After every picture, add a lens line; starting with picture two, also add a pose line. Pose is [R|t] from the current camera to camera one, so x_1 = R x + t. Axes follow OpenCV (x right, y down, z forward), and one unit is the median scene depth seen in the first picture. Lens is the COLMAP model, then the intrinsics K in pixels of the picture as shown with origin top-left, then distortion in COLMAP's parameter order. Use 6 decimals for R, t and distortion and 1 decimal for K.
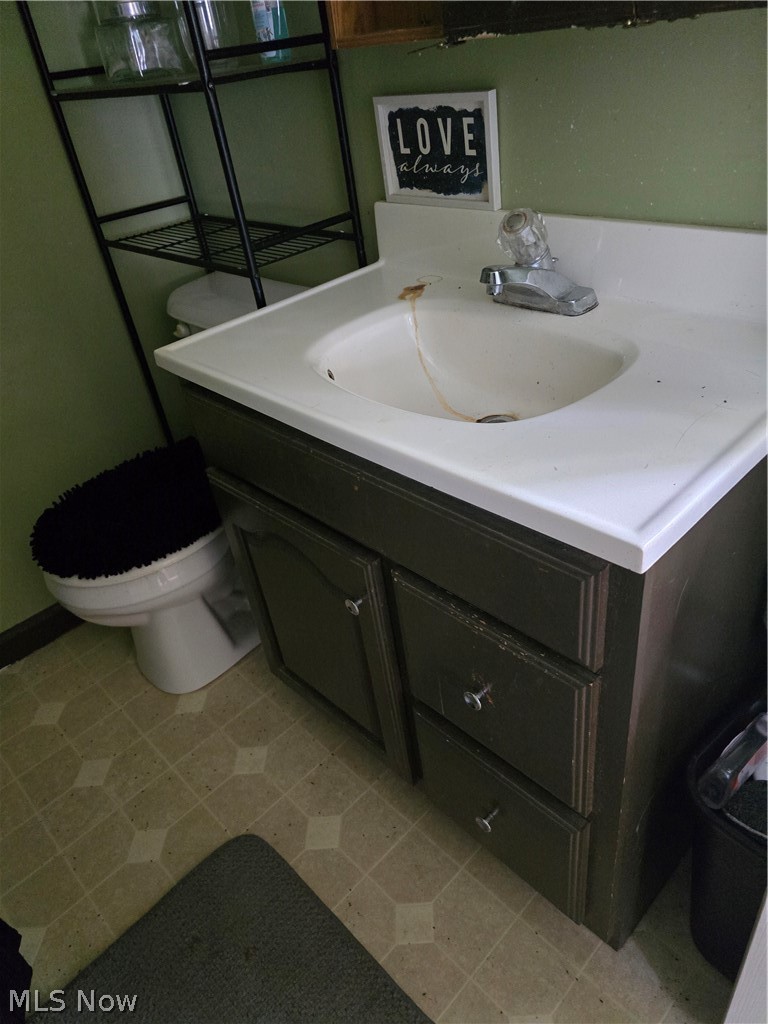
lens RADIAL K [[691.0, 0, 392.4], [0, 691.0, 512.5], [0, 0, 1]] dist [0.064729, -0.066674]
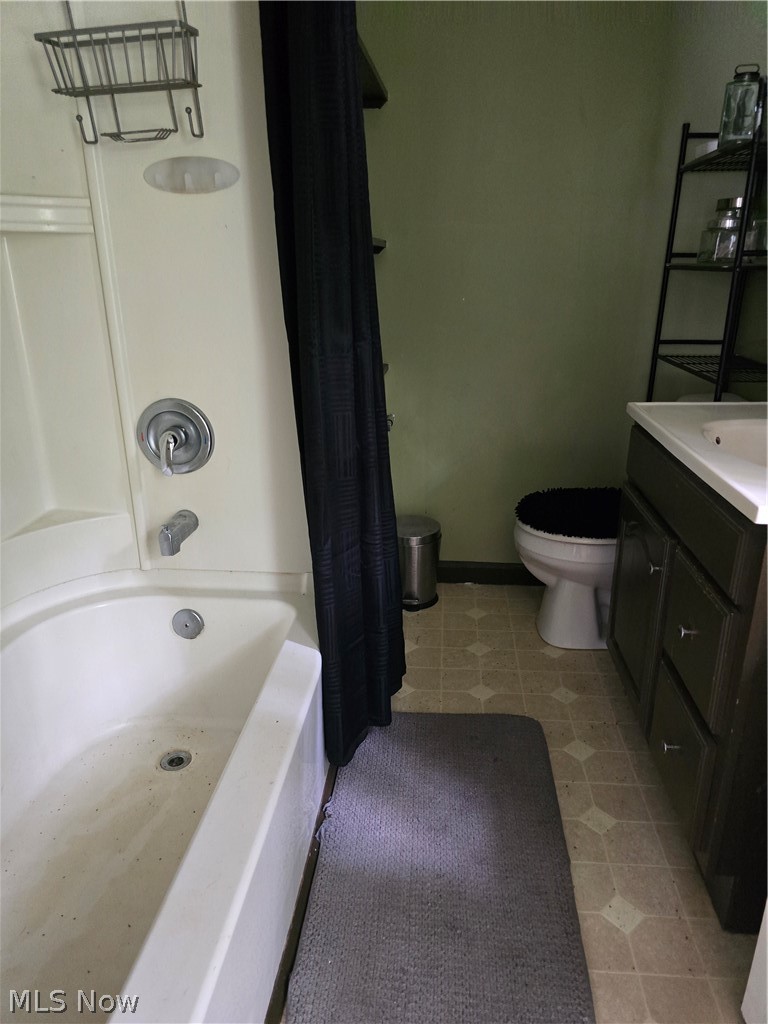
lens RADIAL K [[691.0, 0, 392.4], [0, 691.0, 512.5], [0, 0, 1]] dist [0.064729, -0.066674]
pose [[0.648729, 0.363962, -0.668342, 0.403020], [-0.491769, 0.870720, -0.003165, 0.225637], [0.580787, 0.330723, 0.743847, -0.393239]]
